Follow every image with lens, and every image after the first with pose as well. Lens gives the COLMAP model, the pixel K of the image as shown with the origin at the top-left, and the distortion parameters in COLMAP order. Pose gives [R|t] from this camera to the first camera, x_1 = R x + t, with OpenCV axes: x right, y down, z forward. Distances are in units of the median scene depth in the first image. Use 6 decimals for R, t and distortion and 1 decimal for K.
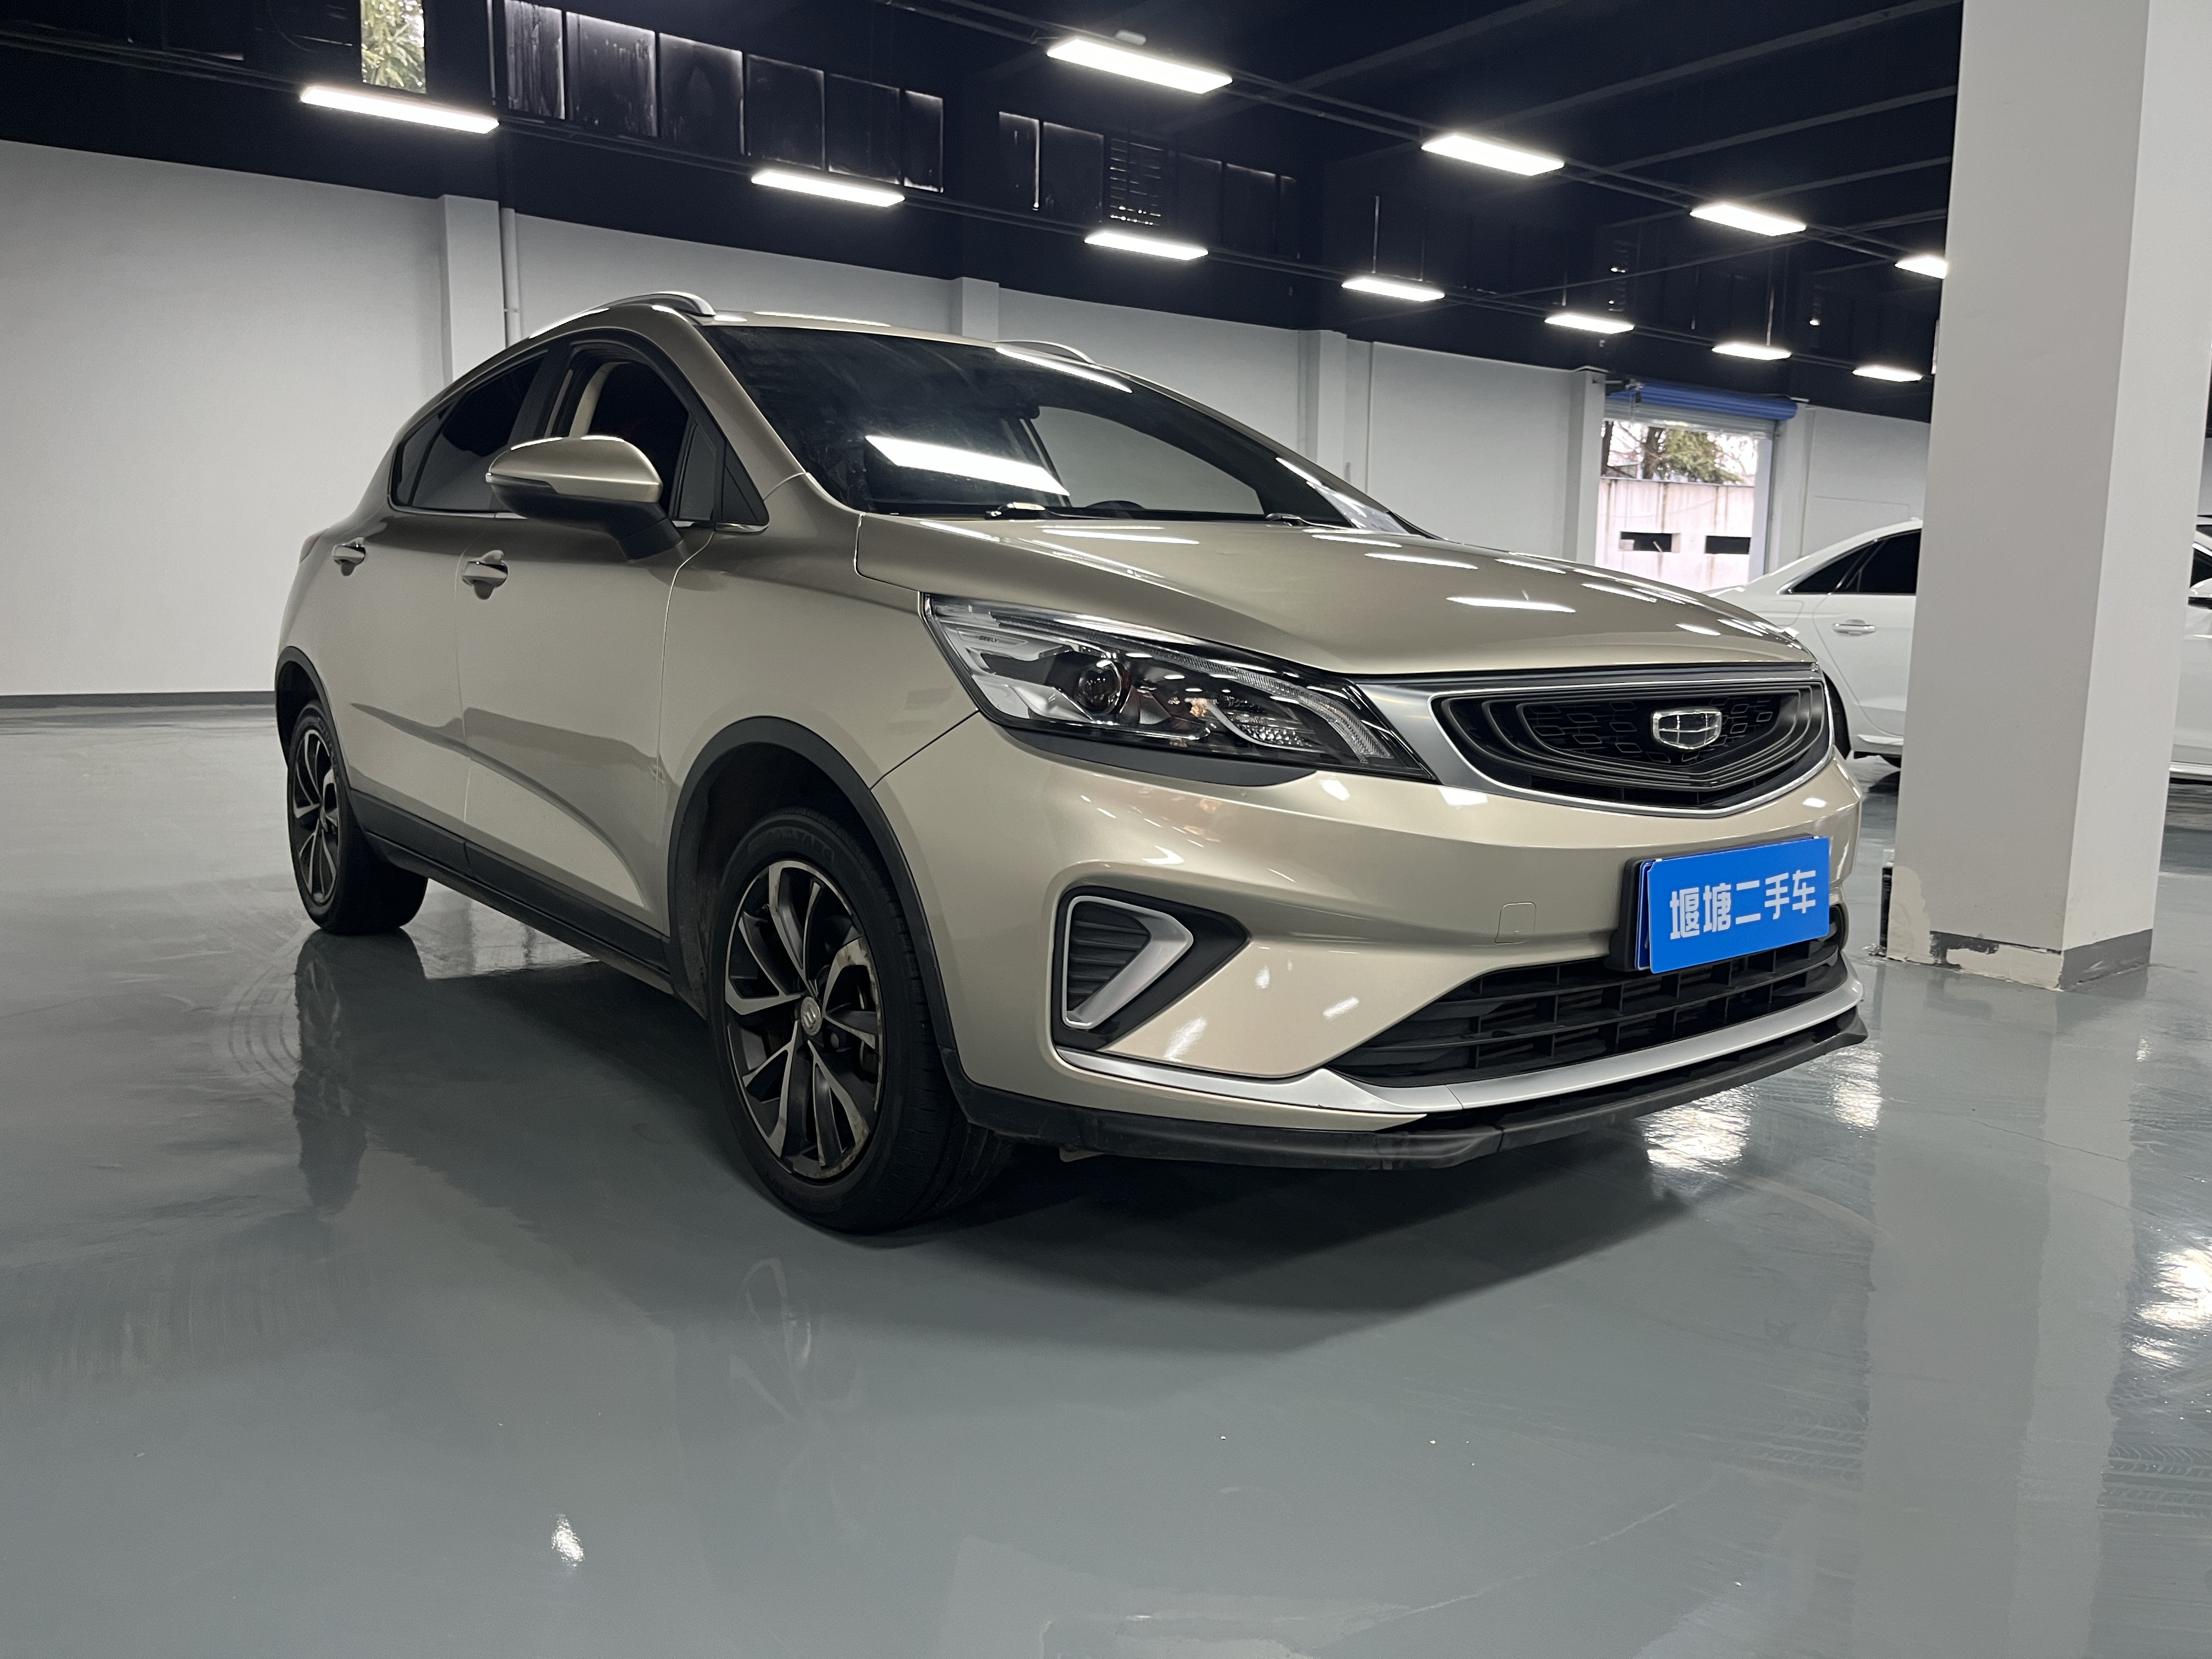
lens RADIAL K [[1659.7, 0, 1115.9], [0, 1659.7, 817.2], [0, 0, 1]] dist [0.081335, -0.116118]
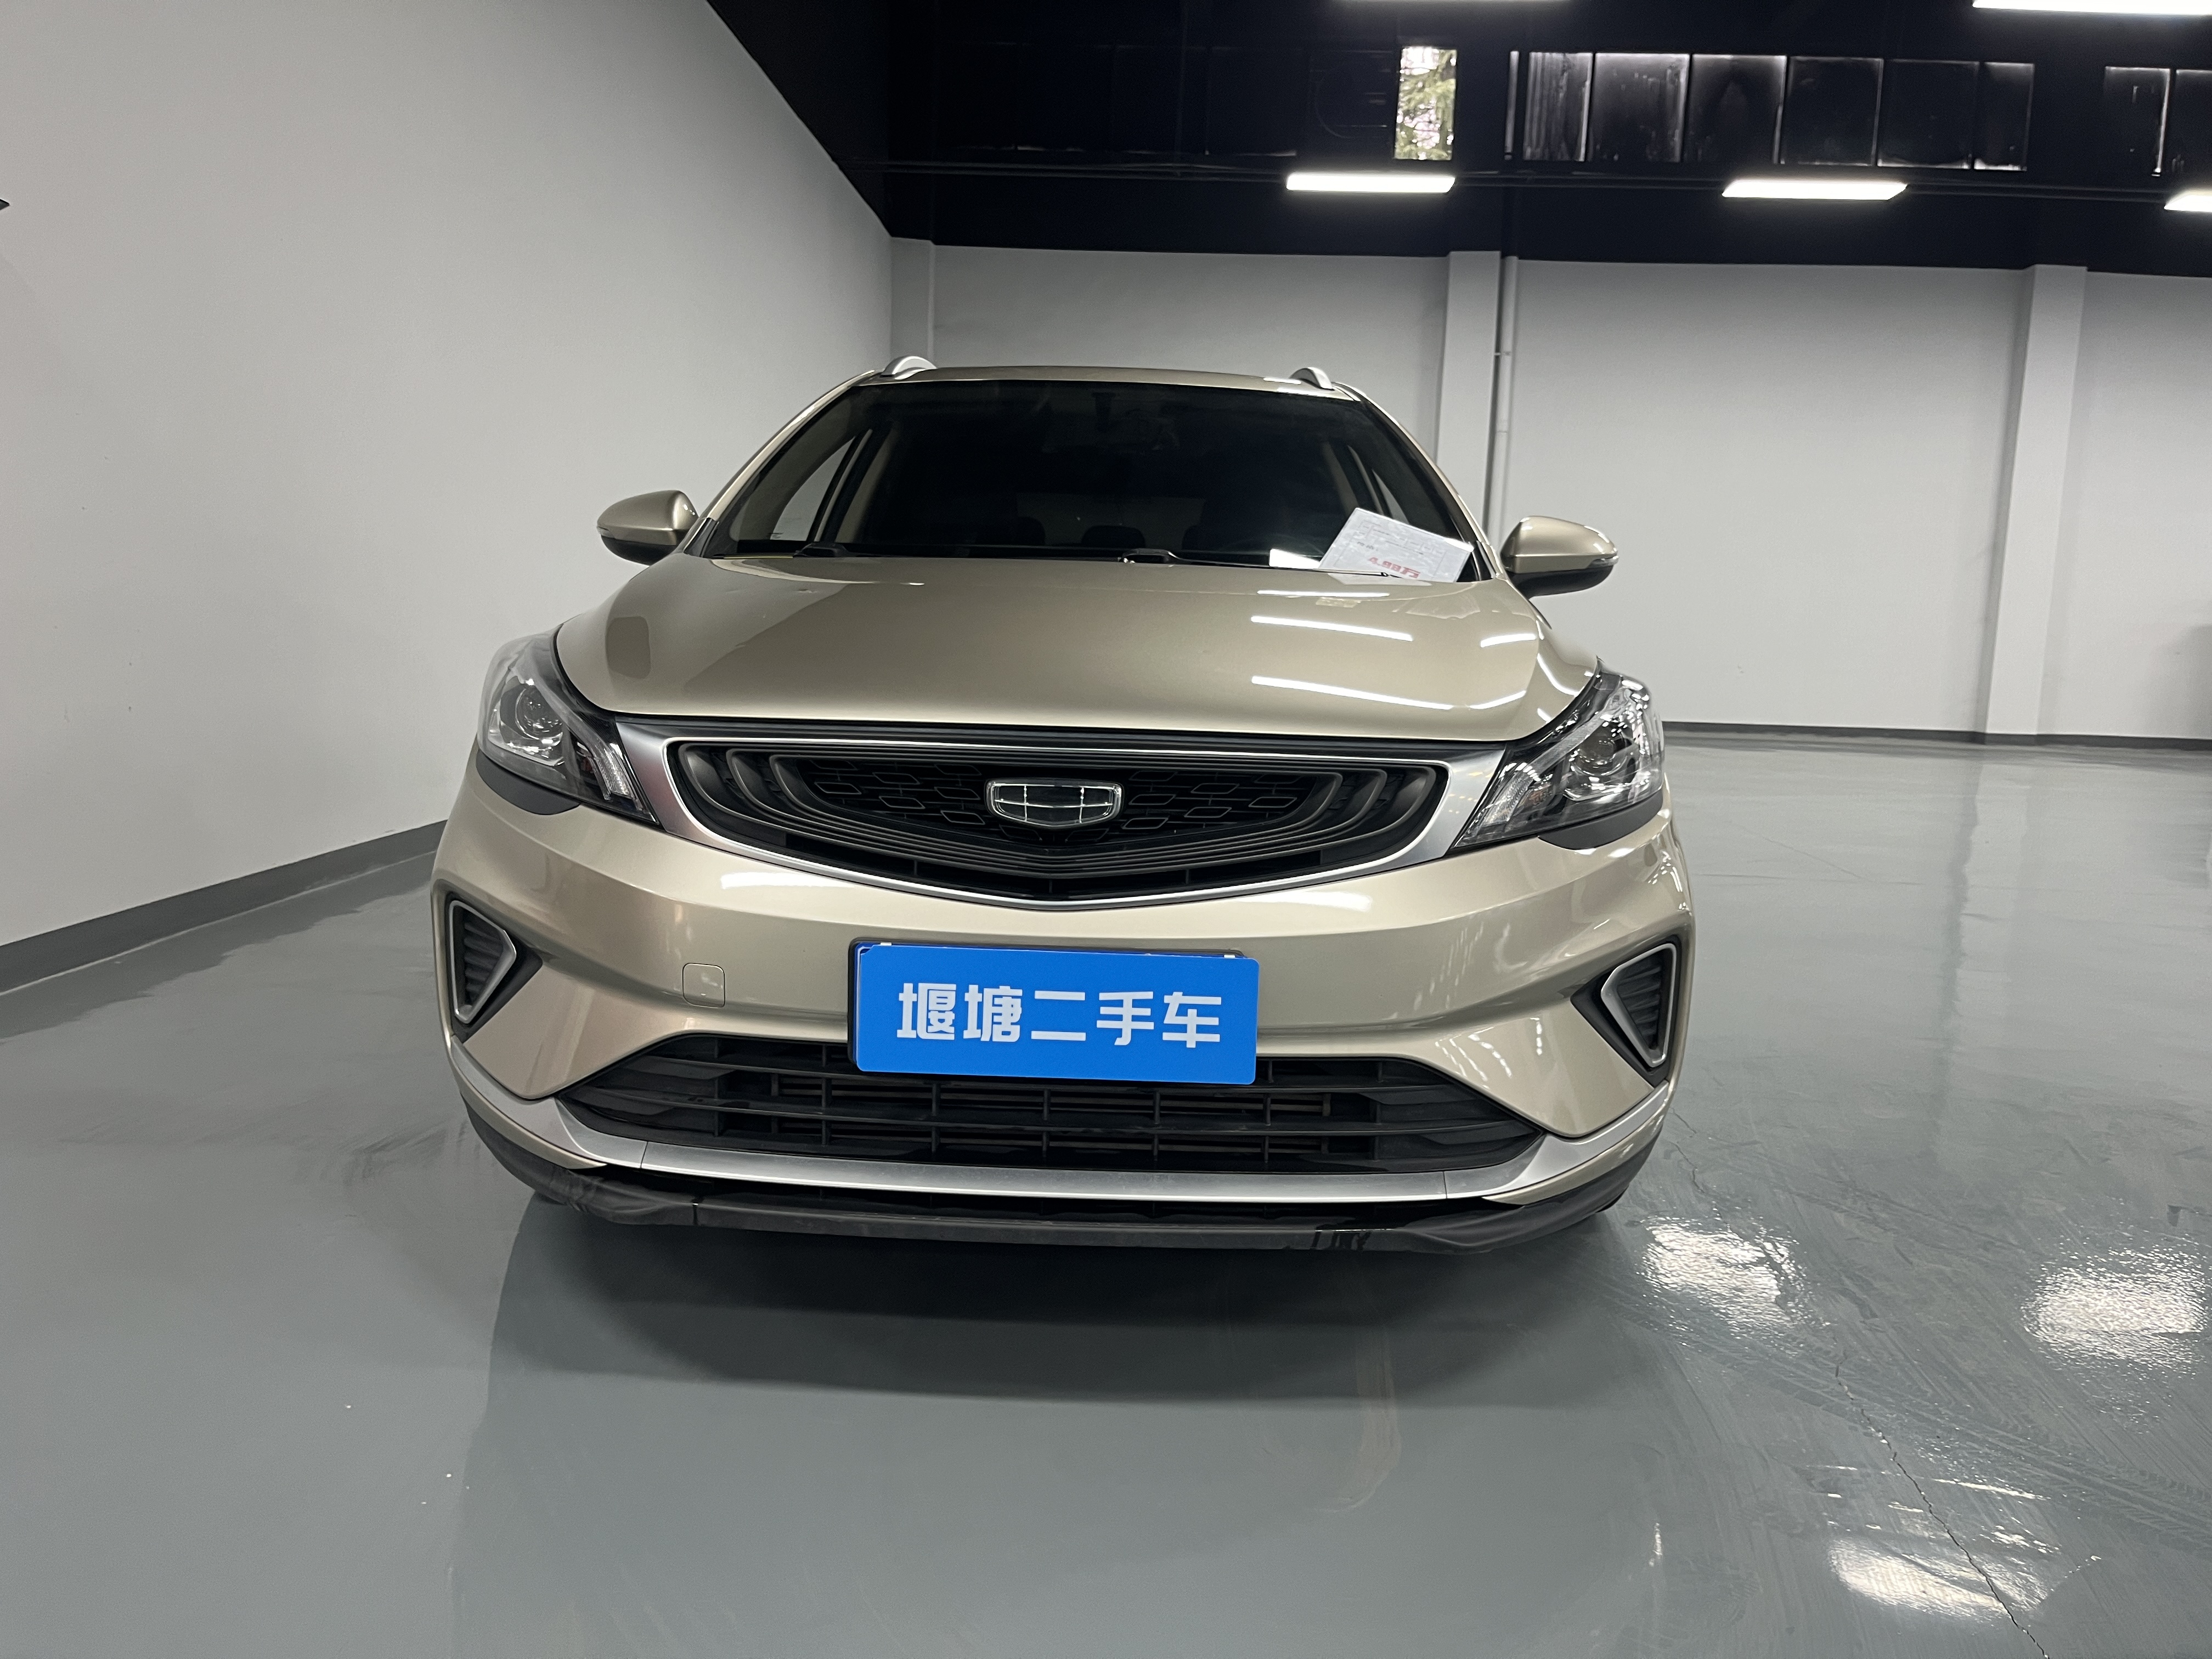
lens RADIAL K [[1659.7, 0, 1115.9], [0, 1659.7, 817.2], [0, 0, 1]] dist [0.081335, -0.116118]
pose [[0.766748, 0.090694, -0.635510, 0.895531], [-0.102091, 0.994598, 0.018766, -0.064505], [0.633779, 0.050491, 0.771865, 0.368146]]
